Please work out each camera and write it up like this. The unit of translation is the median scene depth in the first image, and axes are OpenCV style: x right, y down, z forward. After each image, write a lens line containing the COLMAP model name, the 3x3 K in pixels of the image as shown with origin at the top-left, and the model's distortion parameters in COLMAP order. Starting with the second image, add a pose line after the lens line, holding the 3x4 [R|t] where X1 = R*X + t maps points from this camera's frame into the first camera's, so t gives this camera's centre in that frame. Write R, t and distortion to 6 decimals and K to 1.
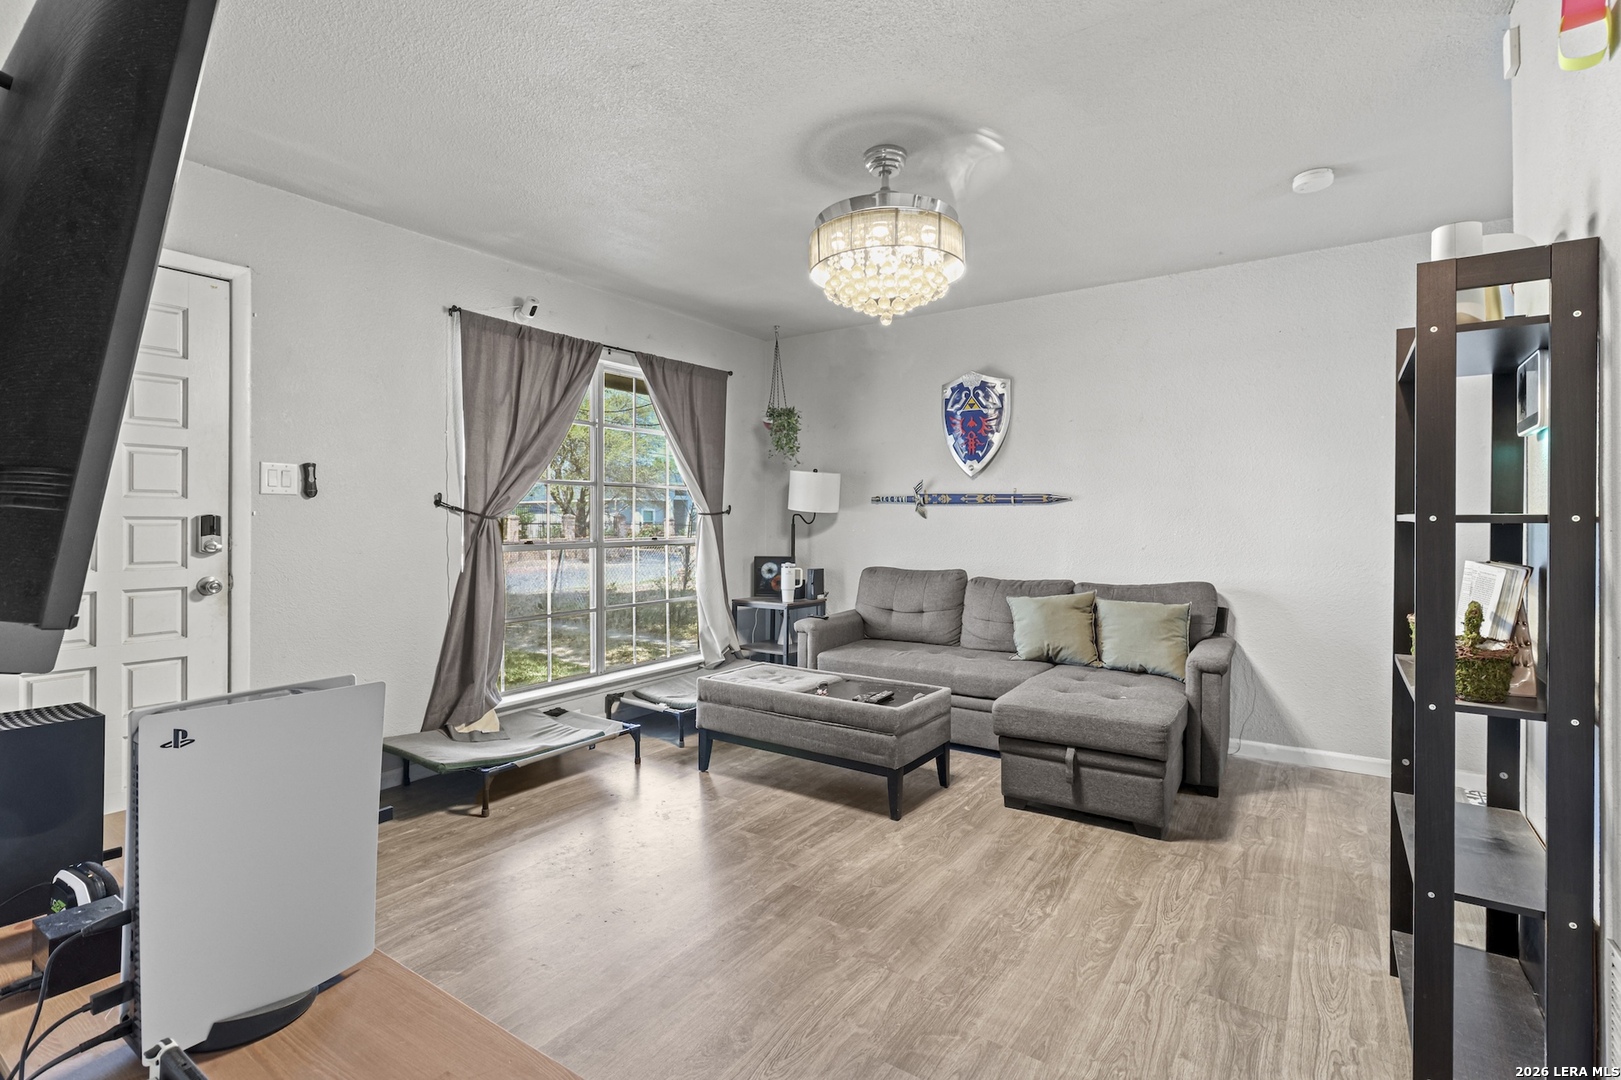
lens RADIAL K [[755.4, 0, 825.2], [0, 755.4, 530.5], [0, 0, 1]] dist [0.000922, 0.000241]
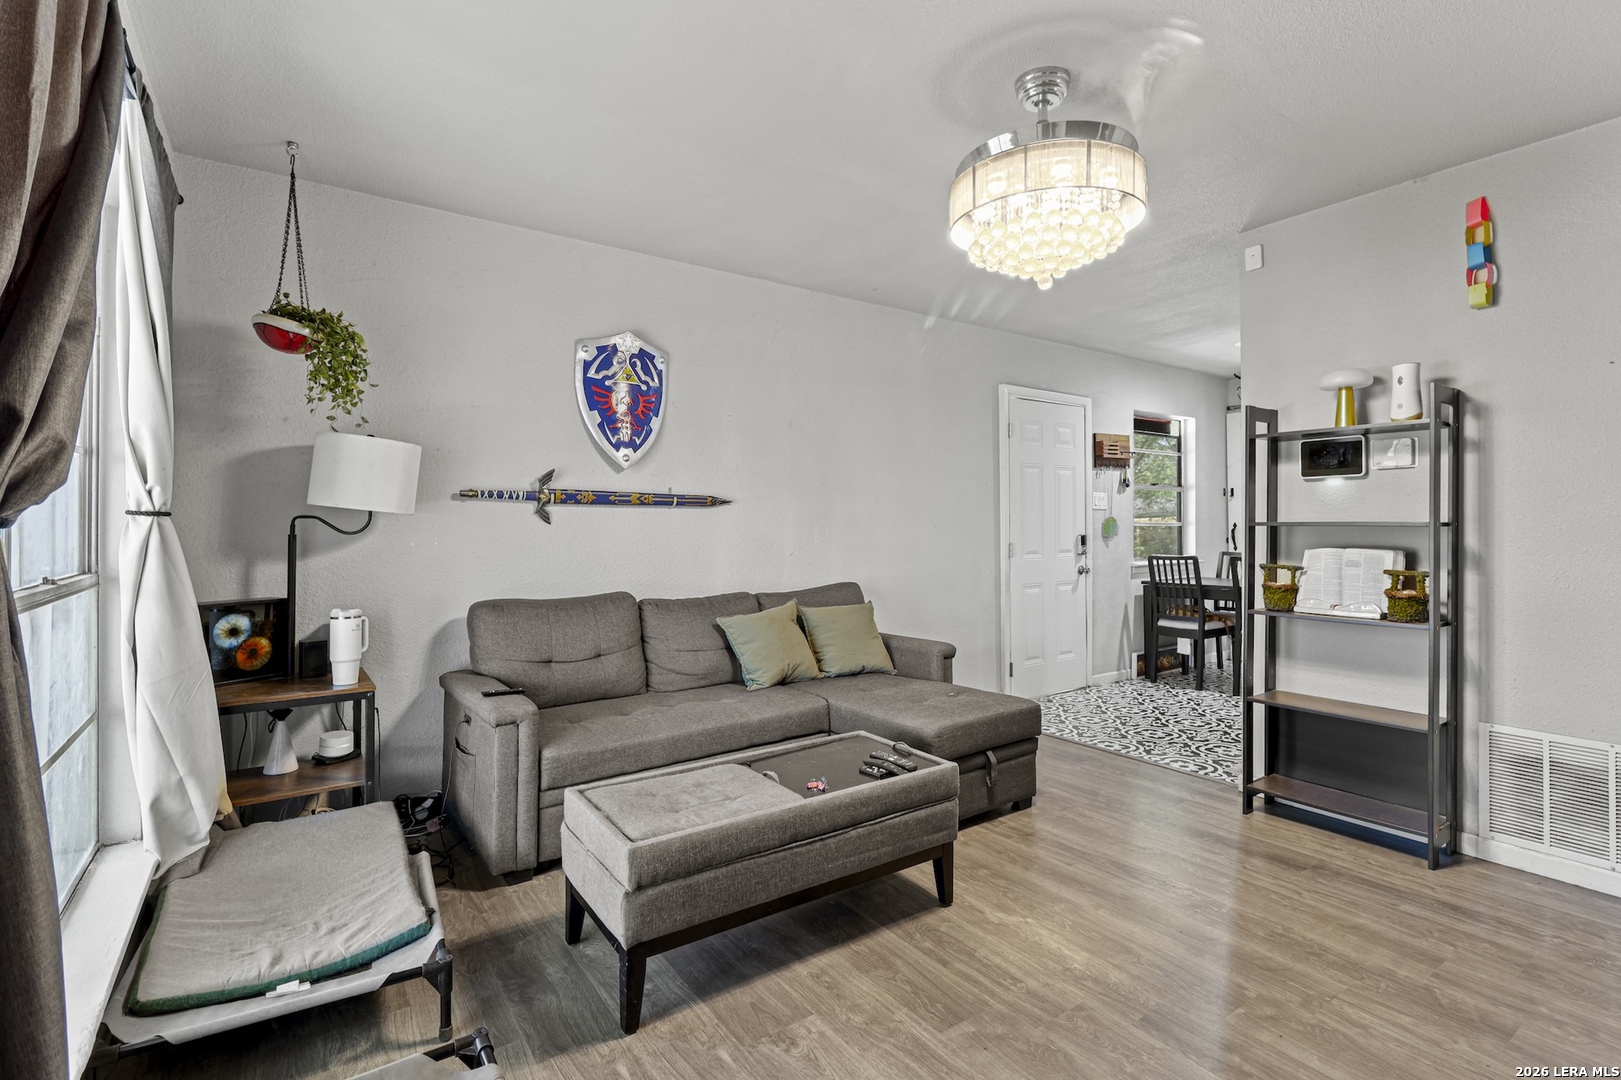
lens RADIAL K [[755.4, 0, 816.4], [0, 755.4, 526.7], [0, 0, 1]] dist [0.000922, 0.000241]
pose [[0.363083, -0.005440, 0.931741, -0.472887], [0.014120, 0.999900, 0.000335, -0.011274], [-0.931650, 0.013035, 0.363124, 0.569288]]
